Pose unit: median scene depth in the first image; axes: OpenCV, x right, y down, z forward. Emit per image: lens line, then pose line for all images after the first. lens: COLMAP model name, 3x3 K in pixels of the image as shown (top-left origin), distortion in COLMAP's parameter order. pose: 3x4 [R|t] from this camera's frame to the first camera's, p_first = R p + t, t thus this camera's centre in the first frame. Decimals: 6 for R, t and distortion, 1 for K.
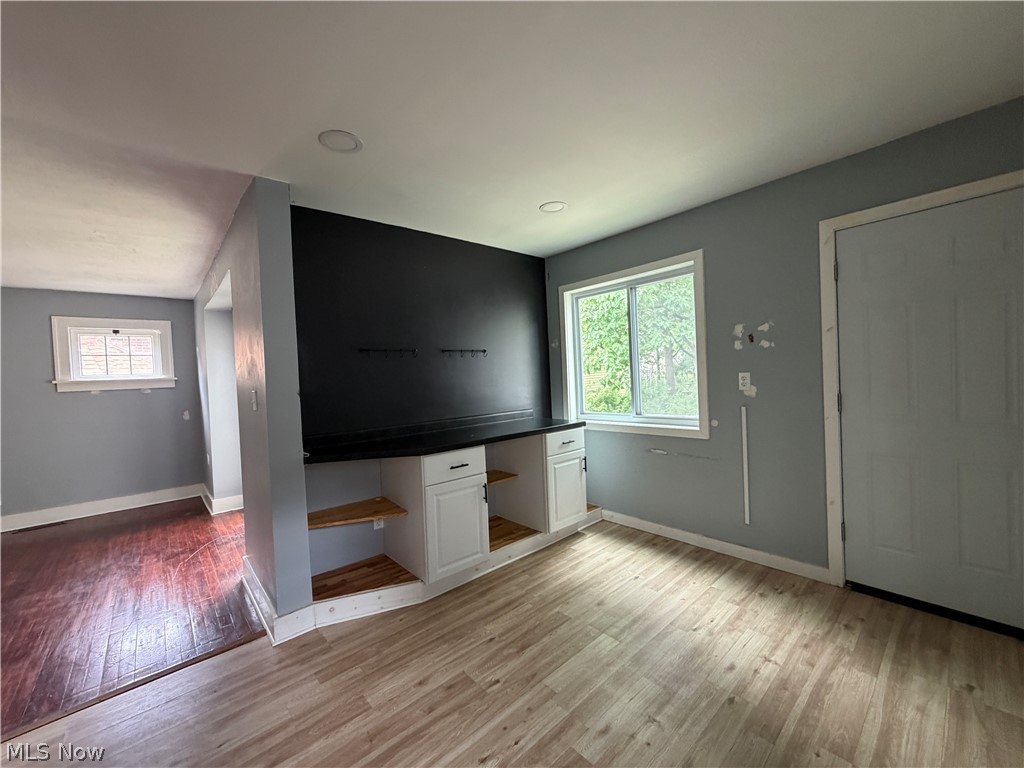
lens RADIAL K [[408.3, 0, 510.2], [0, 408.3, 385.3], [0, 0, 1]] dist [0.002723, -0.000490]
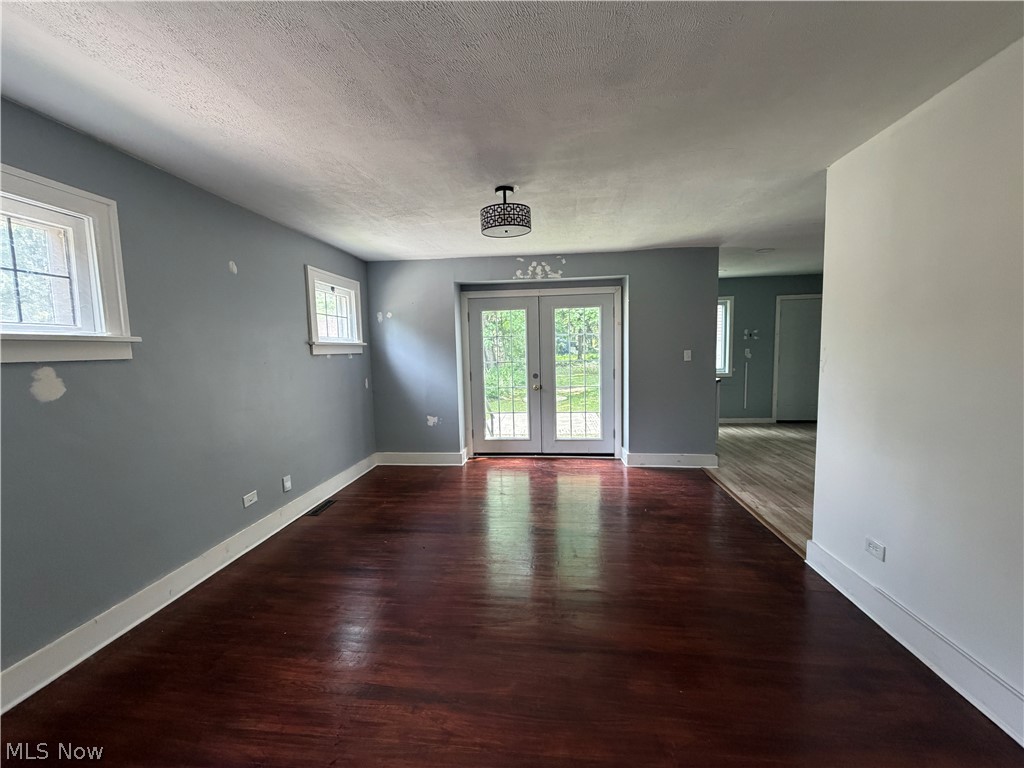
lens RADIAL K [[408.3, 0, 511.7], [0, 408.3, 386.1], [0, 0, 1]] dist [0.002723, -0.000490]
pose [[0.732423, -0.035864, 0.679904, -2.881575], [0.007936, 0.998994, 0.044146, 0.100051], [-0.680803, -0.026938, 0.731971, 0.176384]]
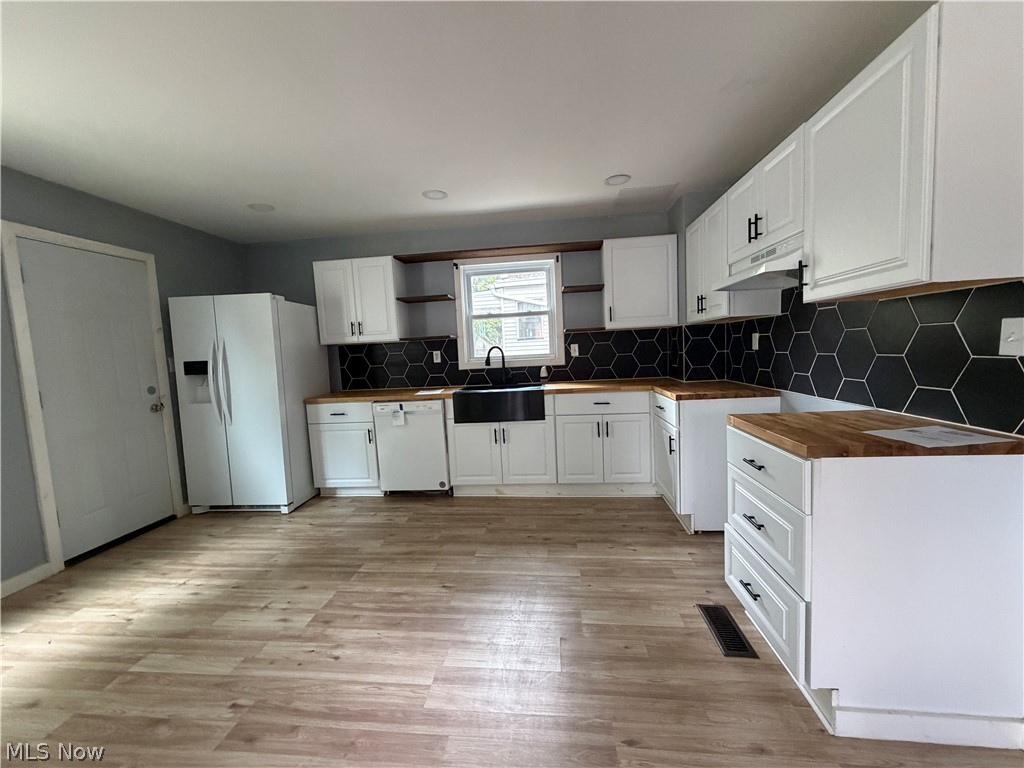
lens RADIAL K [[408.3, 0, 509.2], [0, 408.3, 383.2], [0, 0, 1]] dist [0.002723, -0.000490]
pose [[-0.675758, 0.016704, 0.736934, -0.901417], [0.098423, 0.992836, 0.067748, 0.051273], [-0.730523, 0.118313, -0.672561, 0.917472]]
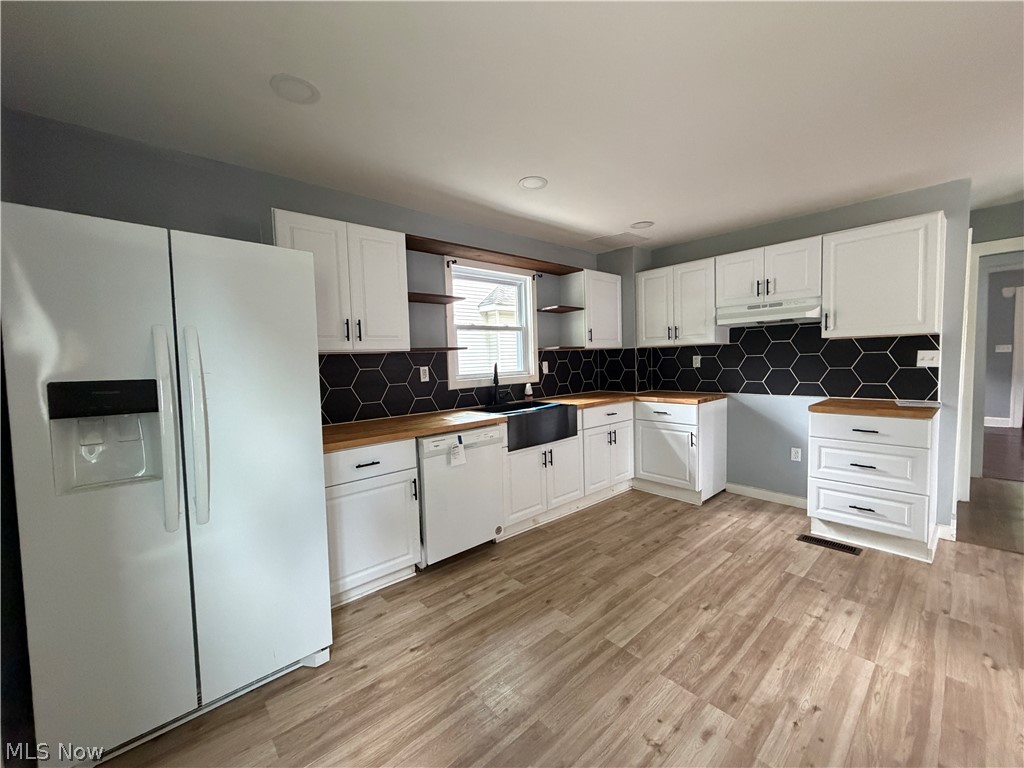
lens RADIAL K [[408.3, 0, 511.7], [0, 408.3, 383.0], [0, 0, 1]] dist [0.002723, -0.000490]
pose [[-0.997060, 0.076628, -0.000058, 0.445057], [0.076346, 0.993452, 0.085001, -0.046410], [0.006571, 0.084746, -0.996381, 1.347945]]
